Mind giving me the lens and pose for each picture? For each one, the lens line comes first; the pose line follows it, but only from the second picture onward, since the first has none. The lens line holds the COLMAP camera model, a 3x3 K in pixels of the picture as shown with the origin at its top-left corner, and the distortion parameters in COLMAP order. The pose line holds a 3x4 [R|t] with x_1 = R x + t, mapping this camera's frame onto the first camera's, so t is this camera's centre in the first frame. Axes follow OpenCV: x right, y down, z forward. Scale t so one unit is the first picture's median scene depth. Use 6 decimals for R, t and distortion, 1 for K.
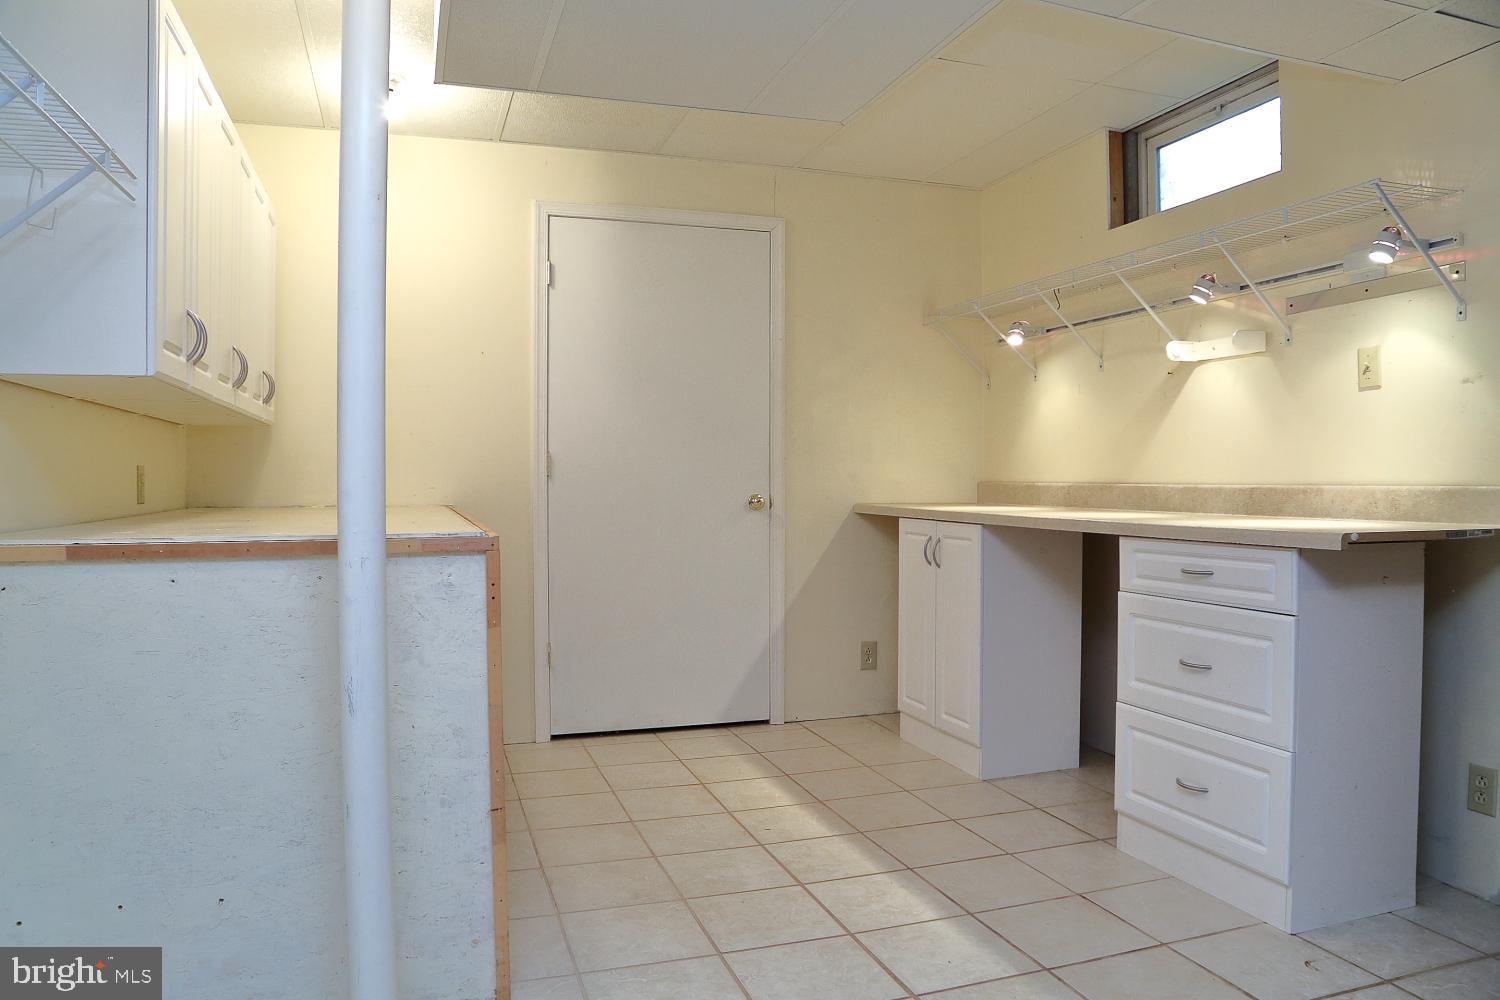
lens RADIAL K [[1050.8, 0, 750.0], [0, 1050.8, 500.0], [0, 0, 1]] dist [-0.114593, 0.055439]
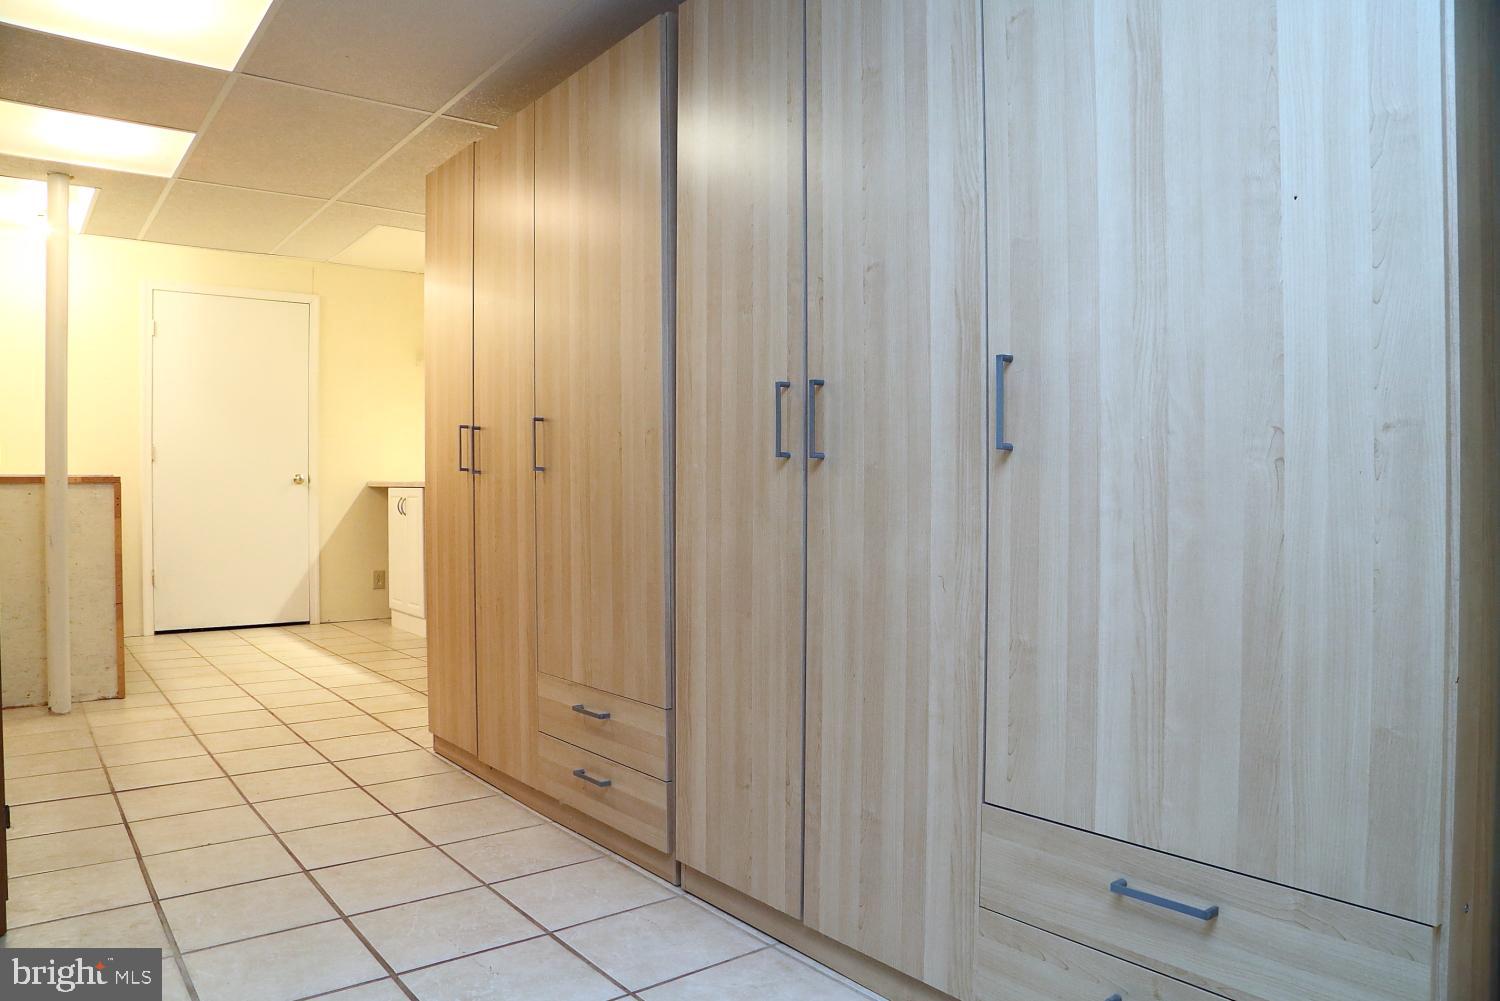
lens RADIAL K [[1050.8, 0, 750.0], [0, 1050.8, 500.5], [0, 0, 1]] dist [-0.114593, 0.055439]
pose [[0.946715, -0.003246, 0.322056, 0.152528], [0.005708, 0.999961, -0.006700, 0.050250], [-0.322022, 0.008181, 0.946697, -0.673087]]
